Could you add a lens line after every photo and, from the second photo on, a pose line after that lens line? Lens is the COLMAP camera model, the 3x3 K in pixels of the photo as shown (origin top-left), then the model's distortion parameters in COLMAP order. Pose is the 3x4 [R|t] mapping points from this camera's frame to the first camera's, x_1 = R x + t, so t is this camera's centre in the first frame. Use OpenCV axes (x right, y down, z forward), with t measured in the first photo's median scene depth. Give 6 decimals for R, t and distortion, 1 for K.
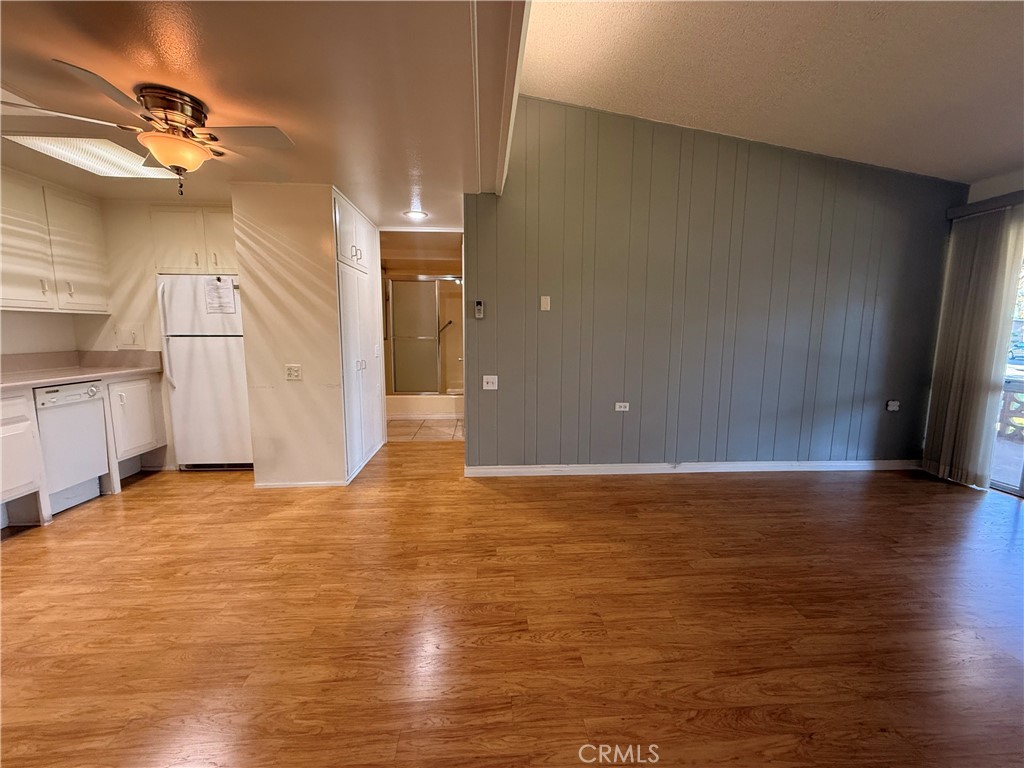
lens RADIAL K [[409.4, 0, 512.0], [0, 409.4, 384.0], [0, 0, 1]] dist [0.001099, 0.000217]
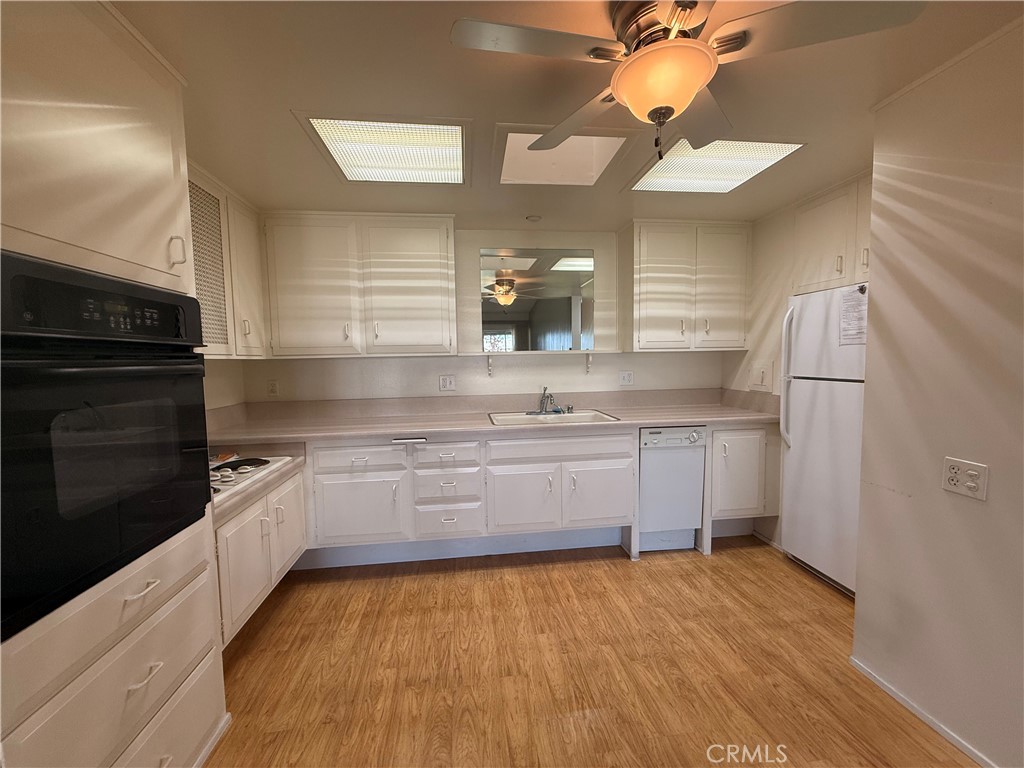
lens RADIAL K [[406.5, 0, 513.0], [0, 406.5, 384.3], [0, 0, 1]] dist [0.000328, 0.000172]
pose [[0.057738, 0.061422, -0.996441, -0.146838], [-0.114086, 0.991973, 0.054536, -0.098565], [0.991792, 0.110531, 0.064282, 0.509896]]
